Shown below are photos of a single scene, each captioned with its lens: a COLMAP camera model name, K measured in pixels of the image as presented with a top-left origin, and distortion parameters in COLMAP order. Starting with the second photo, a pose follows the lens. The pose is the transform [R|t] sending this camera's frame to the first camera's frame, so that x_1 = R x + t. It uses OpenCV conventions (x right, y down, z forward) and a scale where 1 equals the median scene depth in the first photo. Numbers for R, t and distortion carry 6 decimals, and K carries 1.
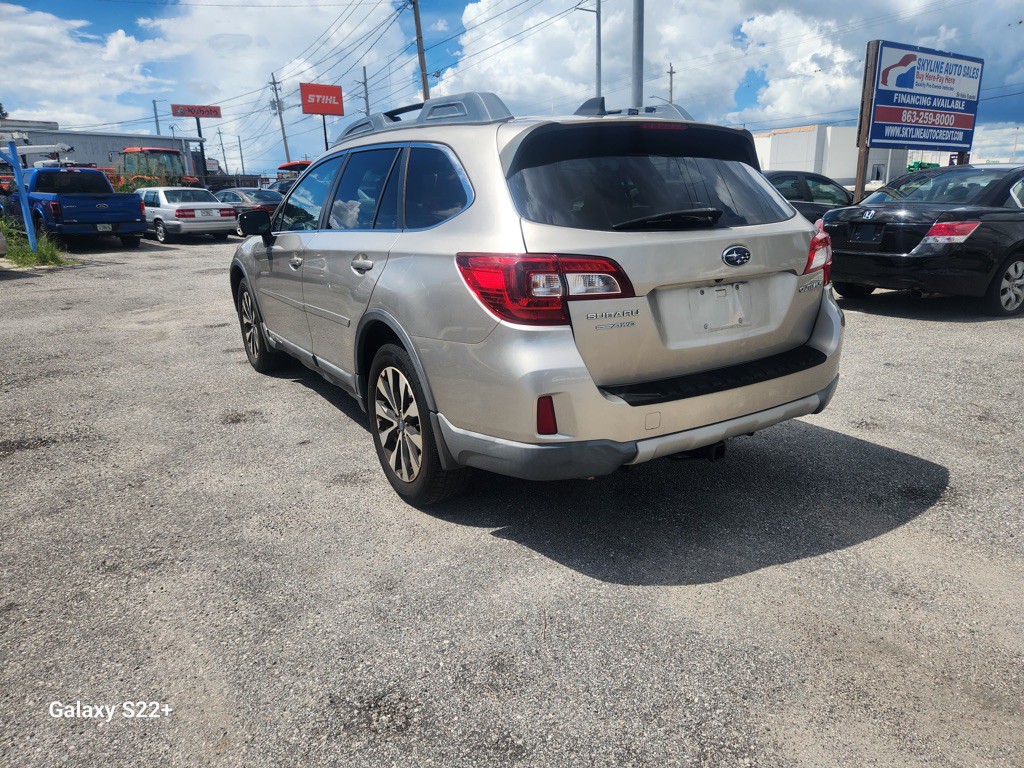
lens RADIAL K [[674.0, 0, 516.1], [0, 674.0, 388.3], [0, 0, 1]] dist [0.075065, -0.073146]
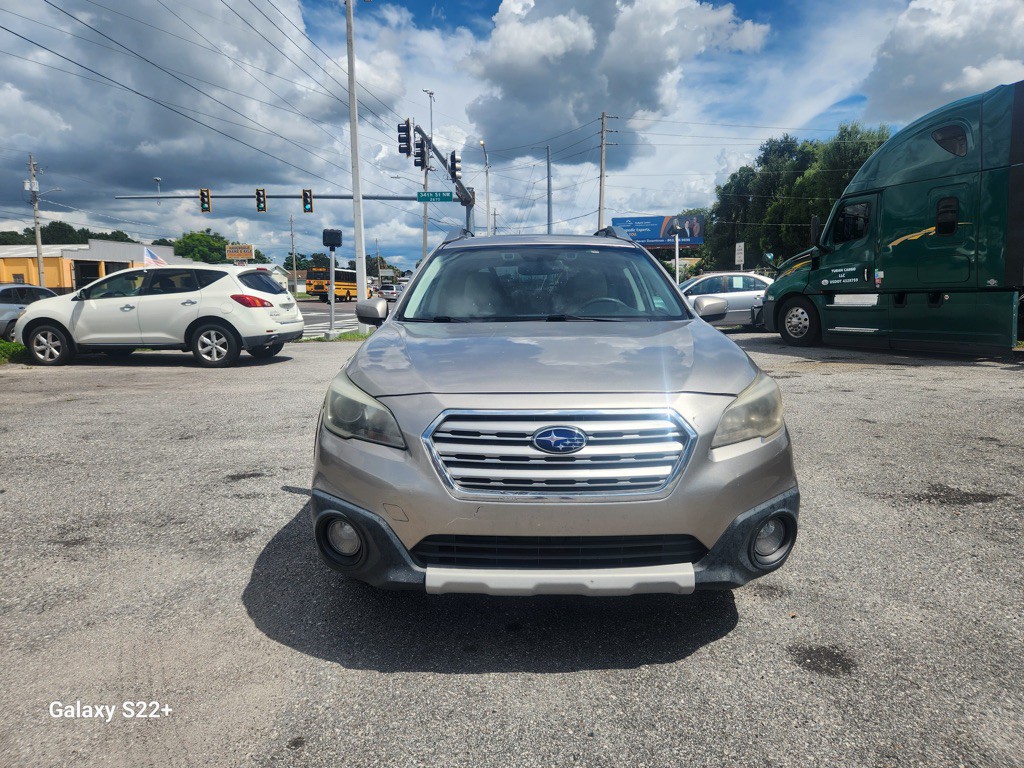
lens RADIAL K [[685.2, 0, 512.0], [0, 685.2, 384.0], [0, 0, 1]] dist [0.077311, -0.075102]
pose [[-0.839444, -0.044473, 0.541623, -0.982684], [0.176580, 0.920246, 0.349238, -0.766781], [-0.513958, 0.388806, -0.764641, 2.779516]]
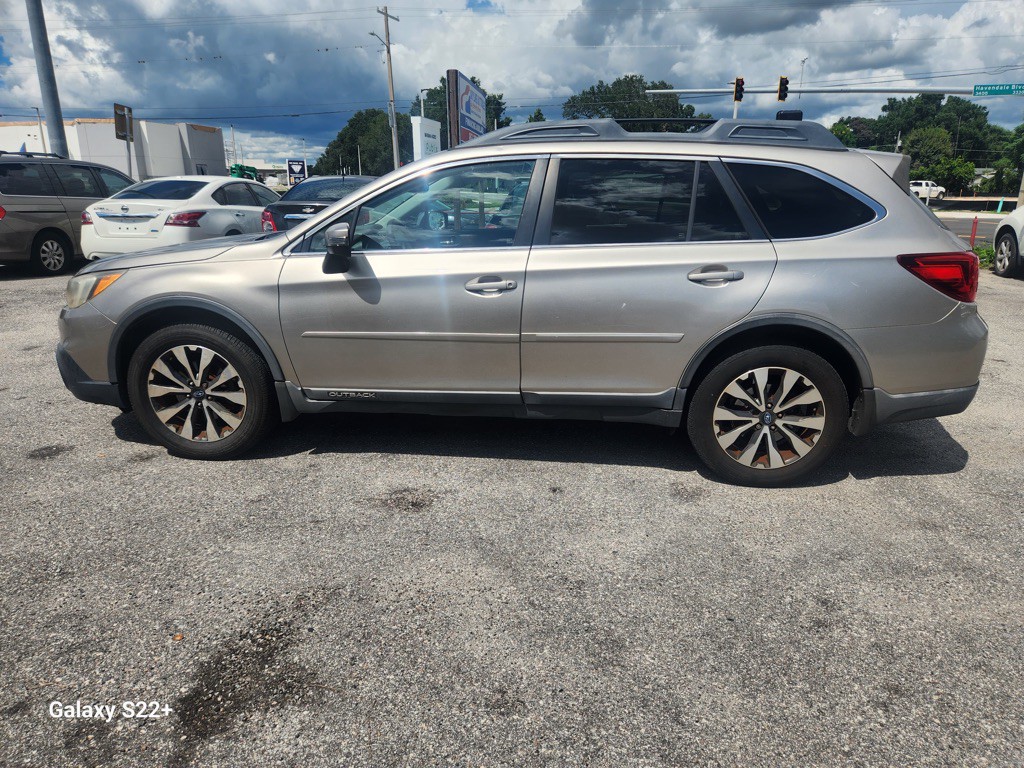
lens RADIAL K [[688.6, 0, 515.3], [0, 688.6, 390.8], [0, 0, 1]] dist [0.080220, -0.077951]
pose [[0.617918, -0.197125, 0.761130, -1.289929], [0.197352, 0.975955, 0.092544, -0.176642], [-0.761071, 0.093026, 0.641963, 0.599108]]
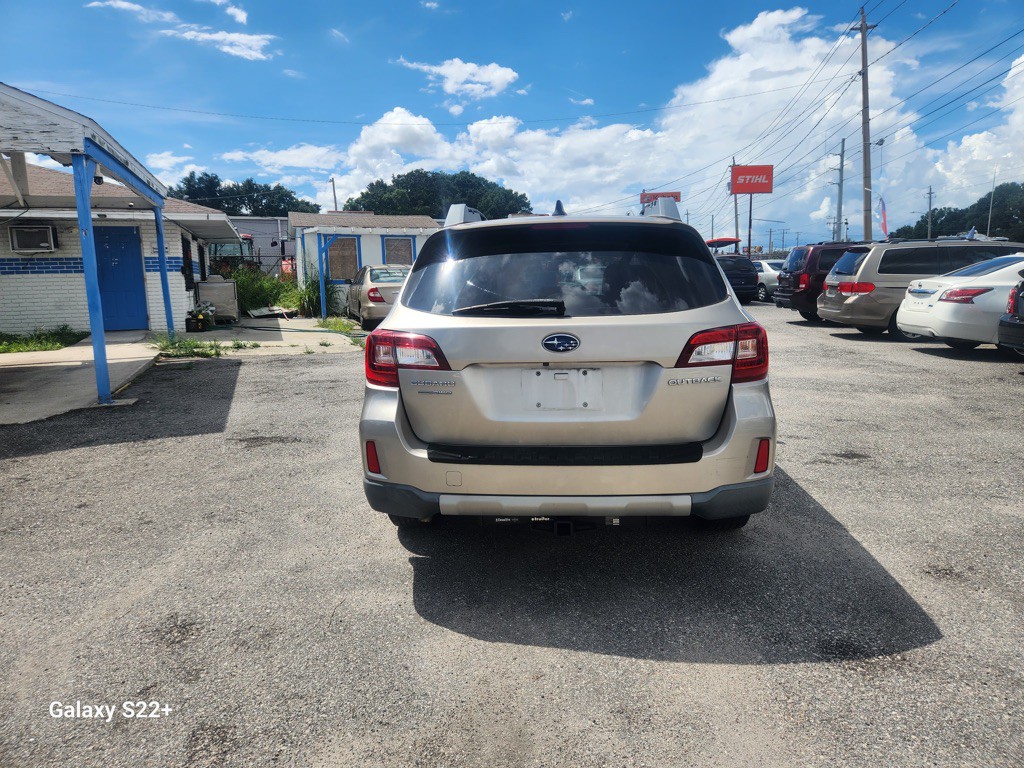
lens RADIAL K [[674.3, 0, 518.3], [0, 674.3, 374.8], [0, 0, 1]] dist [0.074723, -0.071725]
pose [[0.805847, 0.089154, -0.585374, 0.742667], [-0.158617, 0.984972, -0.068344, -0.050391], [0.570484, 0.147925, 0.807878, 0.086593]]
